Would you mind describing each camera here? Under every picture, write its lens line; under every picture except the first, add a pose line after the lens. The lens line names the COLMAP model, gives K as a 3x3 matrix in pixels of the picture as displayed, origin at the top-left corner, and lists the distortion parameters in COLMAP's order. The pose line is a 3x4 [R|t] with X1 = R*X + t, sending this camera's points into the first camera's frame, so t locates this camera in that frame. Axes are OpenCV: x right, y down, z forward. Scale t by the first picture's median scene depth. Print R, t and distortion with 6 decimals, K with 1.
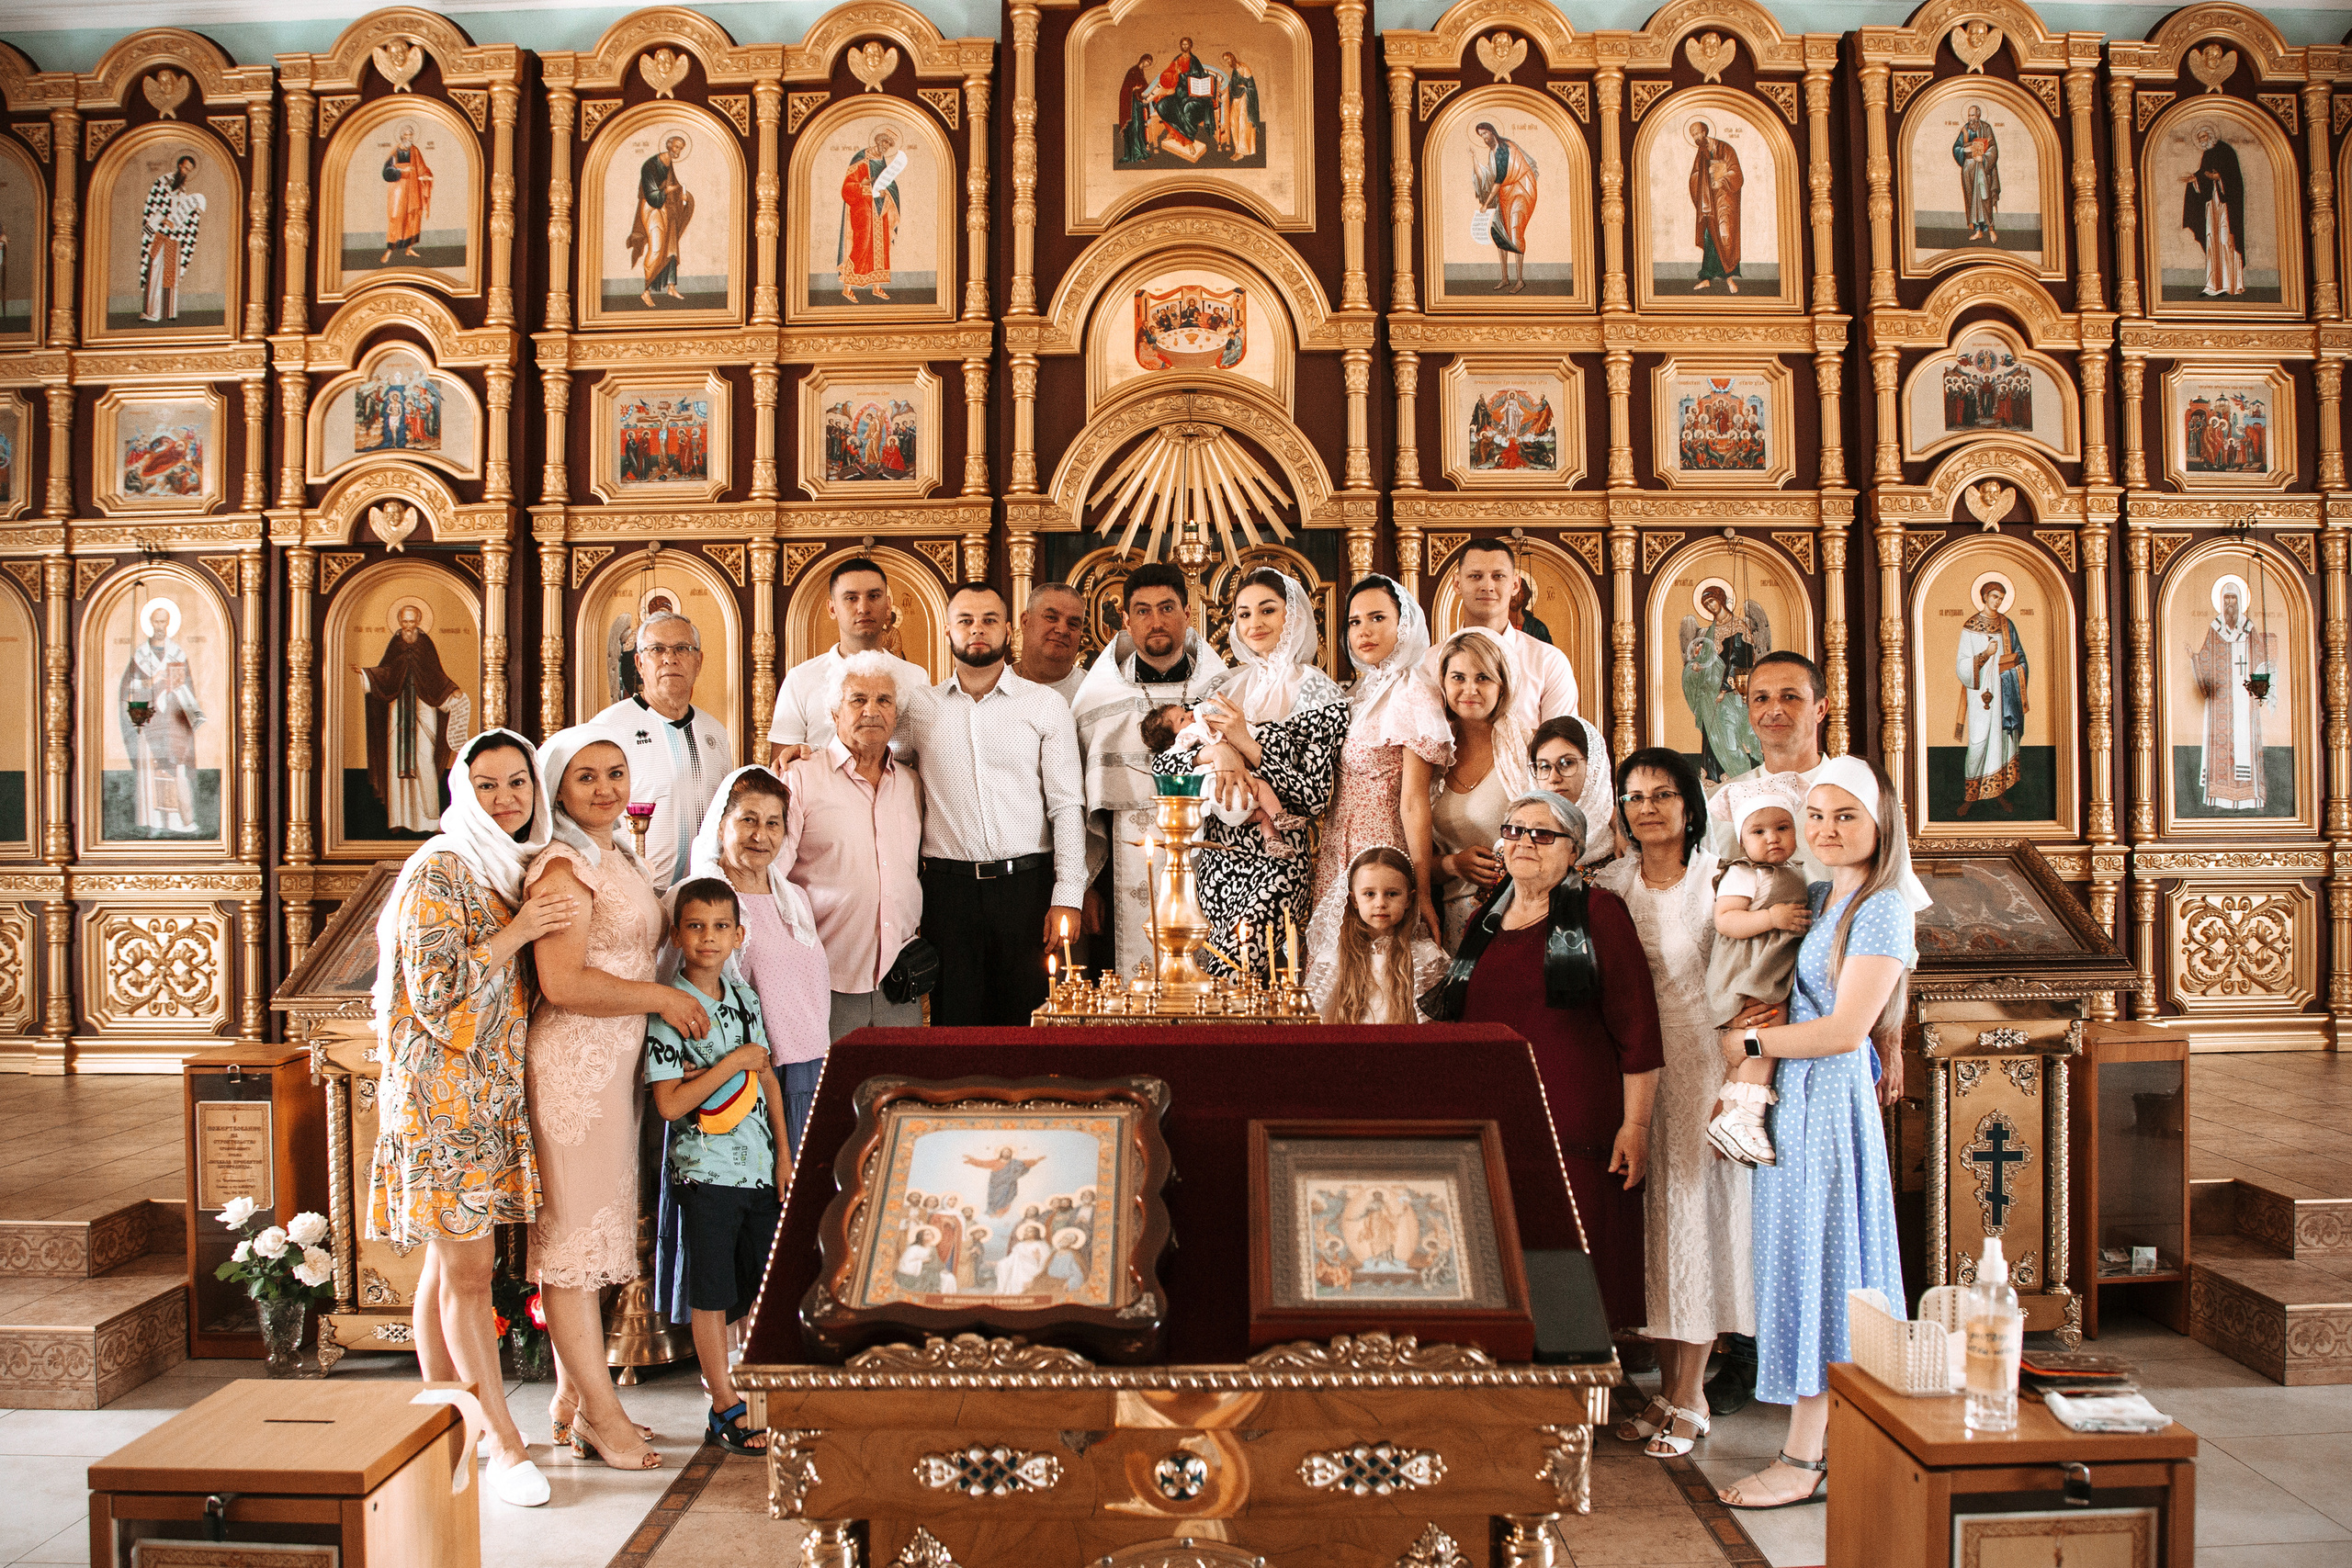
lens RADIAL K [[1937.0, 0, 1179.9], [0, 1937.0, 787.9], [0, 0, 1]] dist [-0.130541, 0.071094]
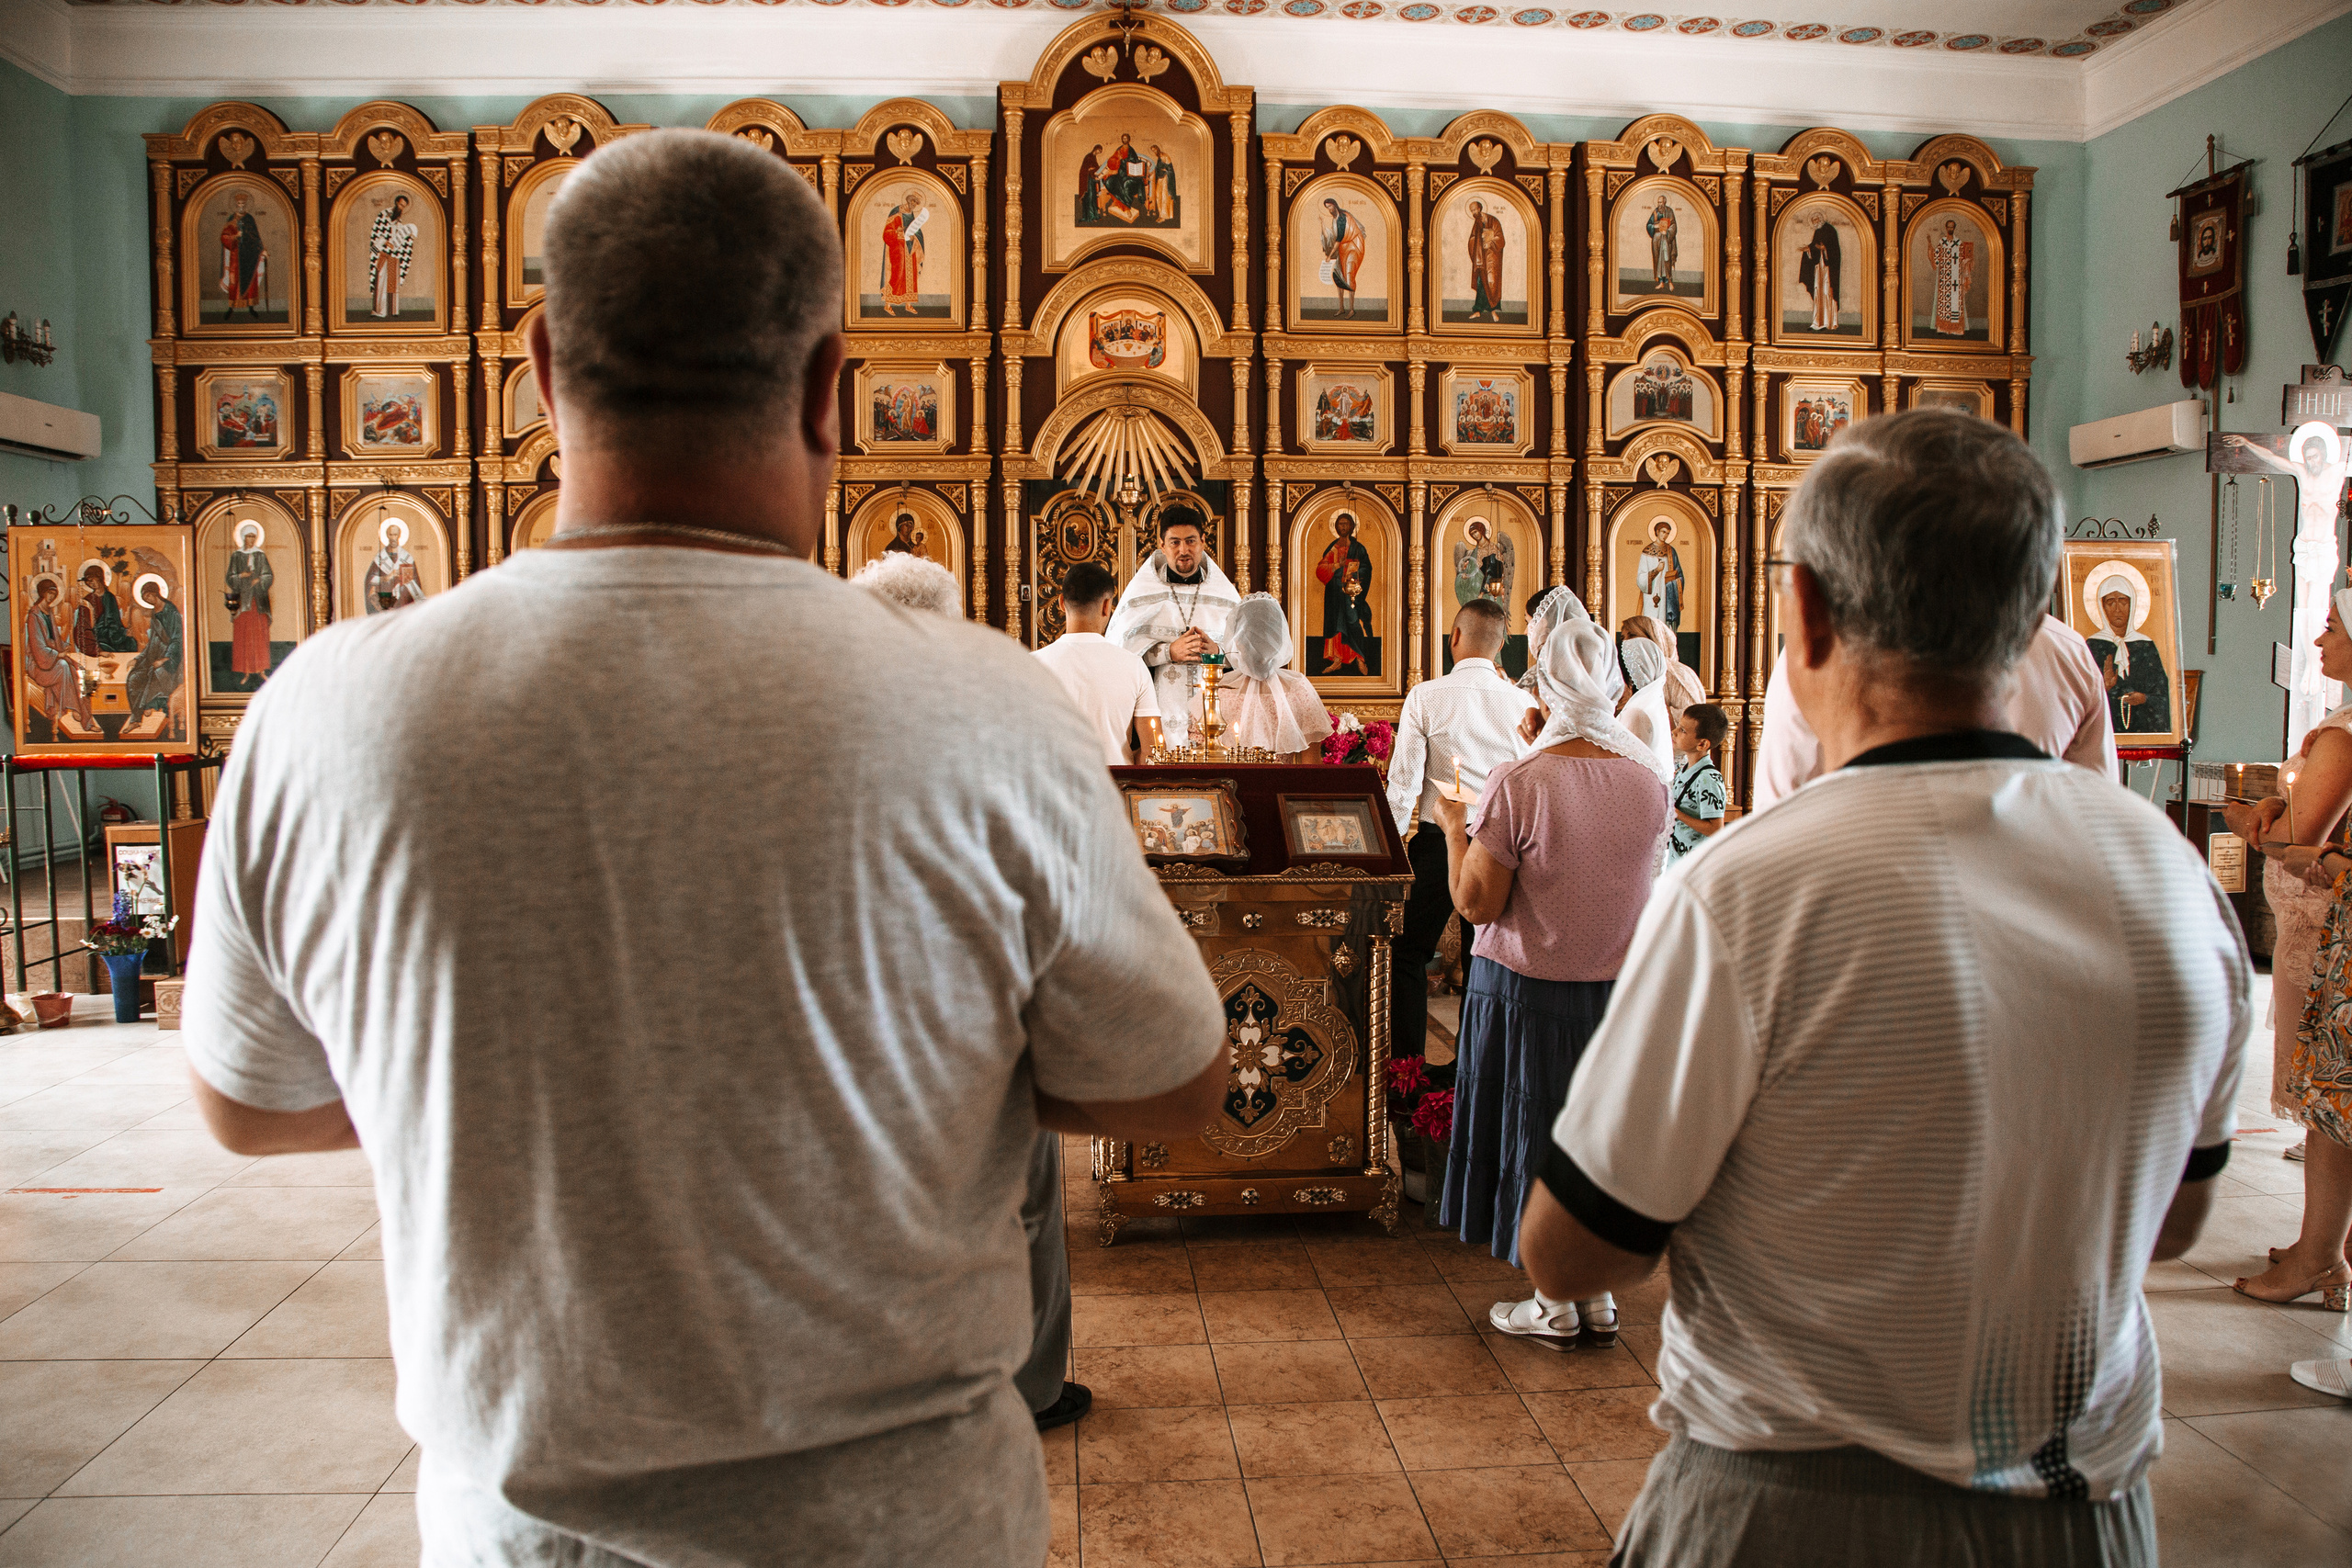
lens RADIAL K [[1623.4, 0, 1171.8], [0, 1623.4, 792.9], [0, 0, 1]] dist [-0.119911, 0.058341]
pose [[0.996776, -0.000139, 0.080233, -0.058861], [-0.007083, 0.995942, 0.089718, -0.006406], [-0.079920, -0.089997, 0.992730, -0.244415]]
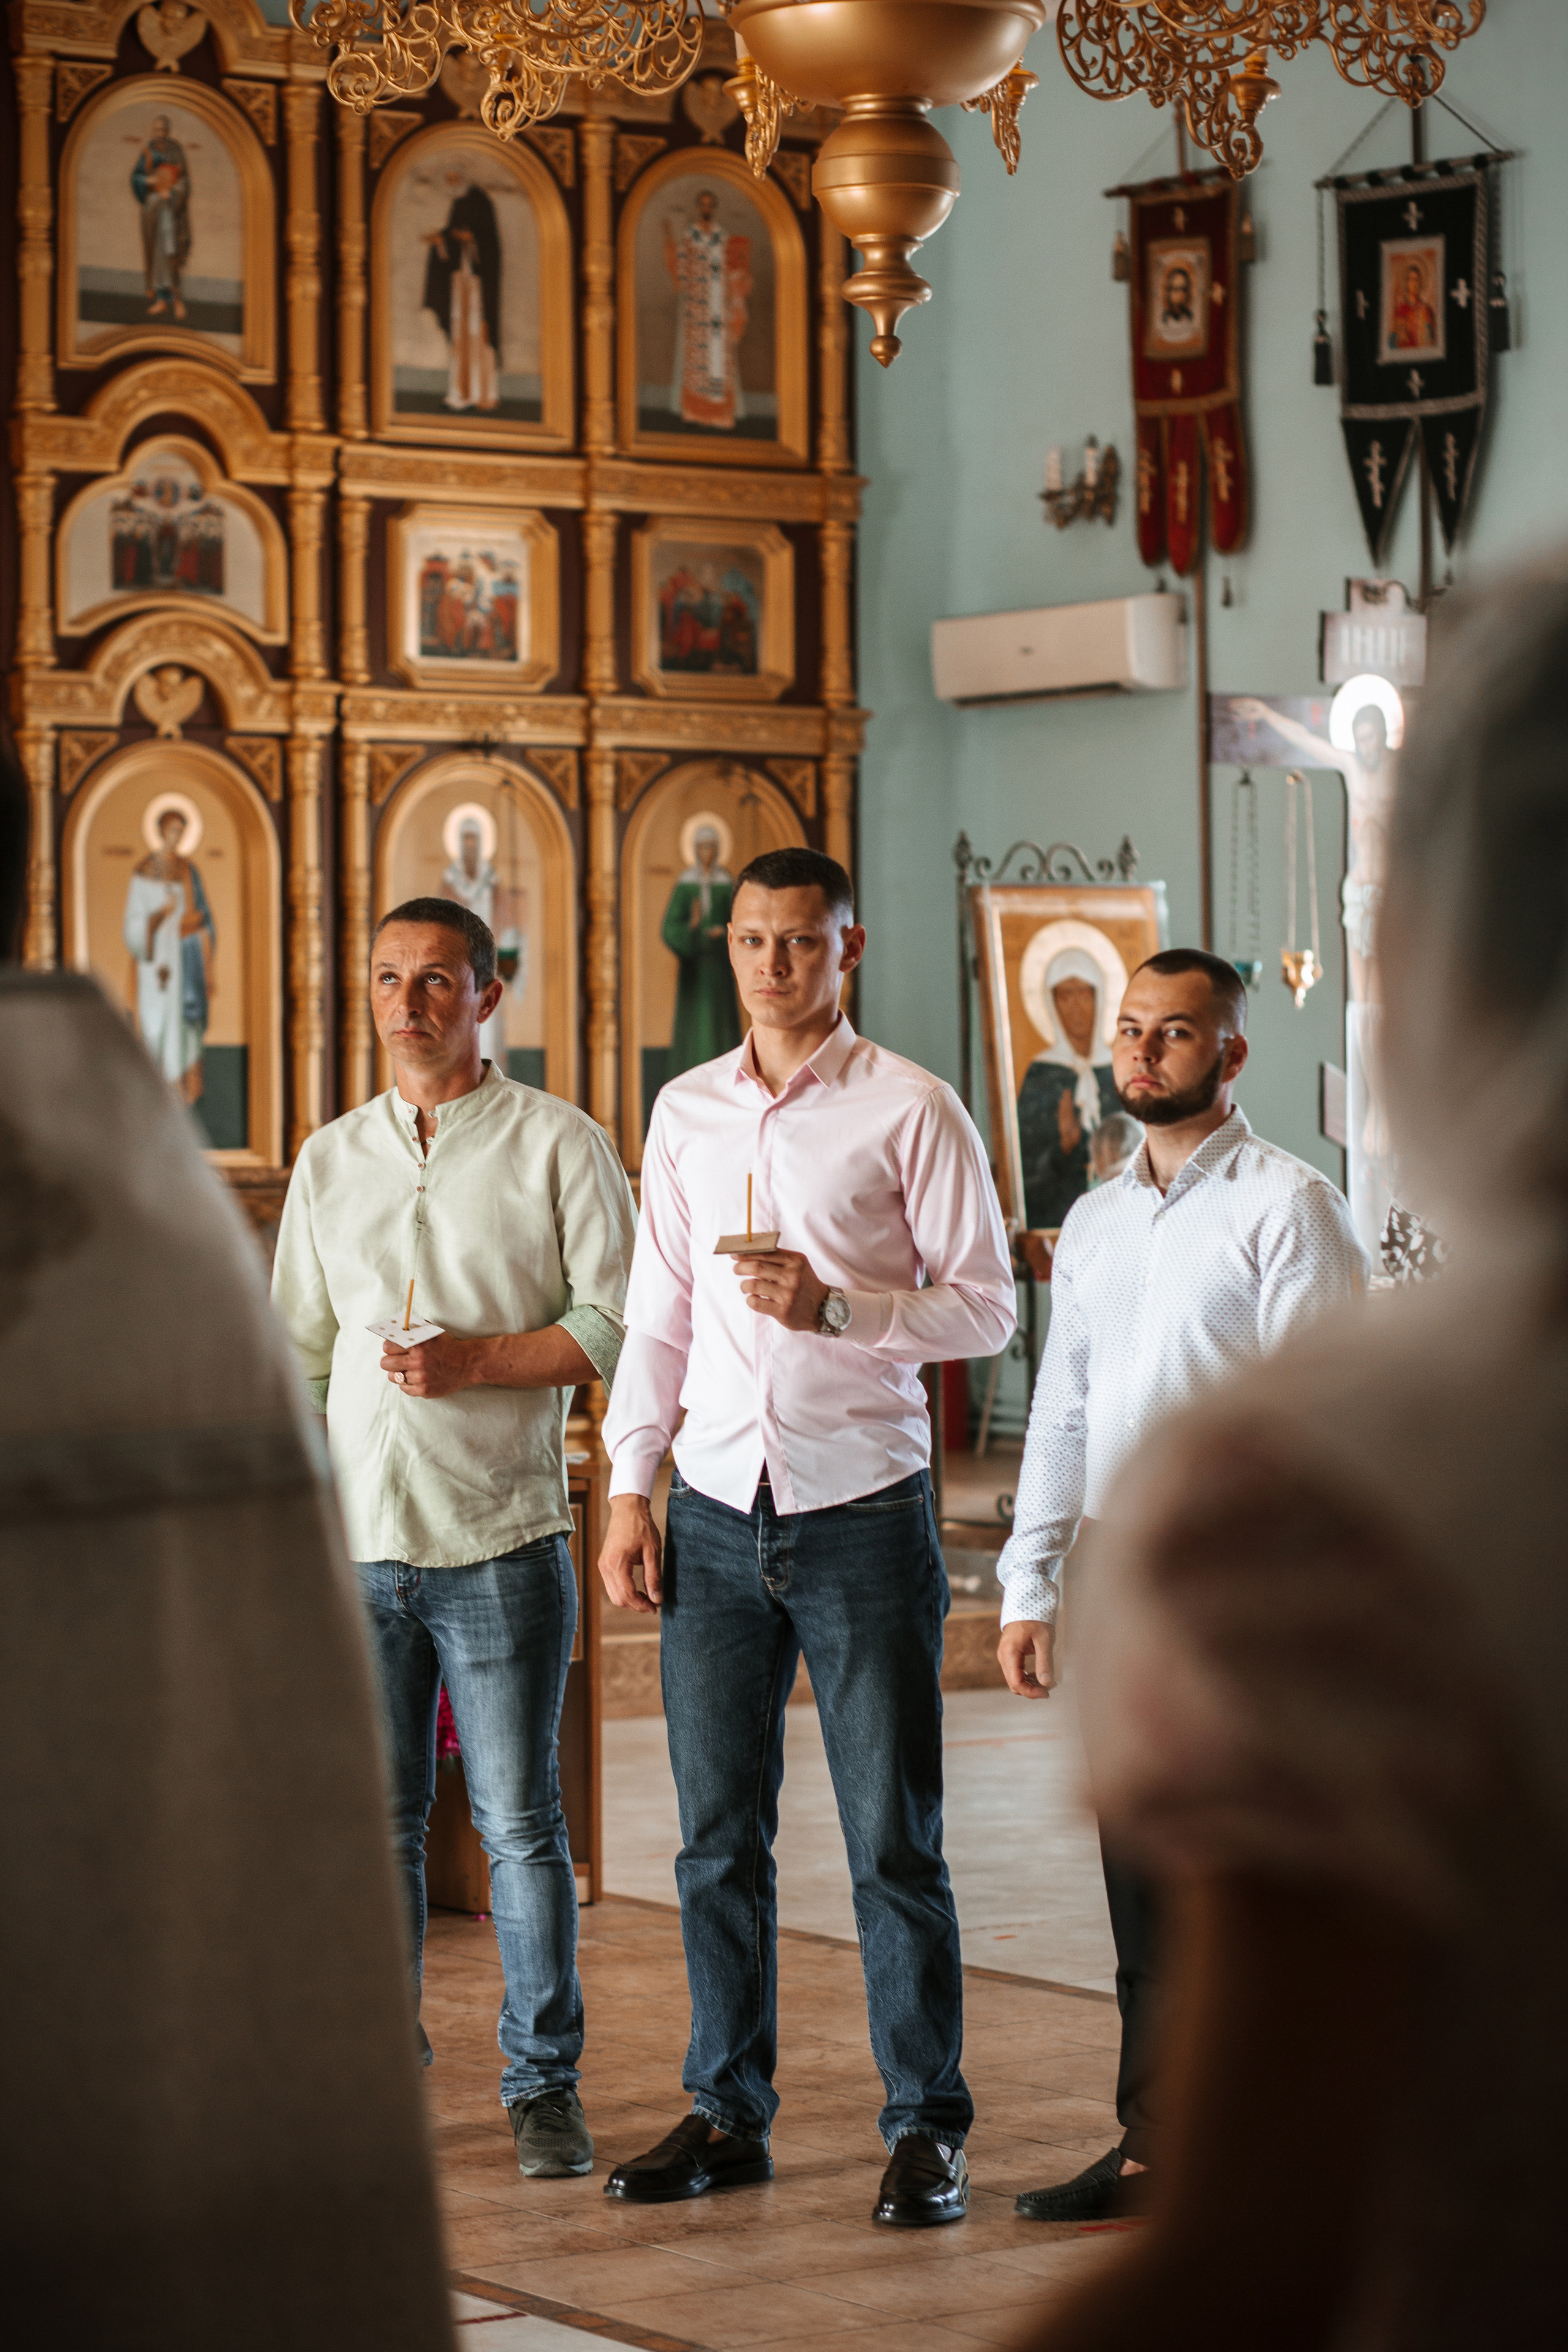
lens RADIAL K [[5545.4, 0, 773.9], [0, 5545.4, 1183.8], [0, 0, 1]] dist [-0.108323, 0.000000]
pose [[0.819691, -0.003957, 0.572793, -0.557266], [-0.008838, 0.999770, 0.019555, -0.012309], [-0.572738, -0.021091, 0.819467, -0.805452]]
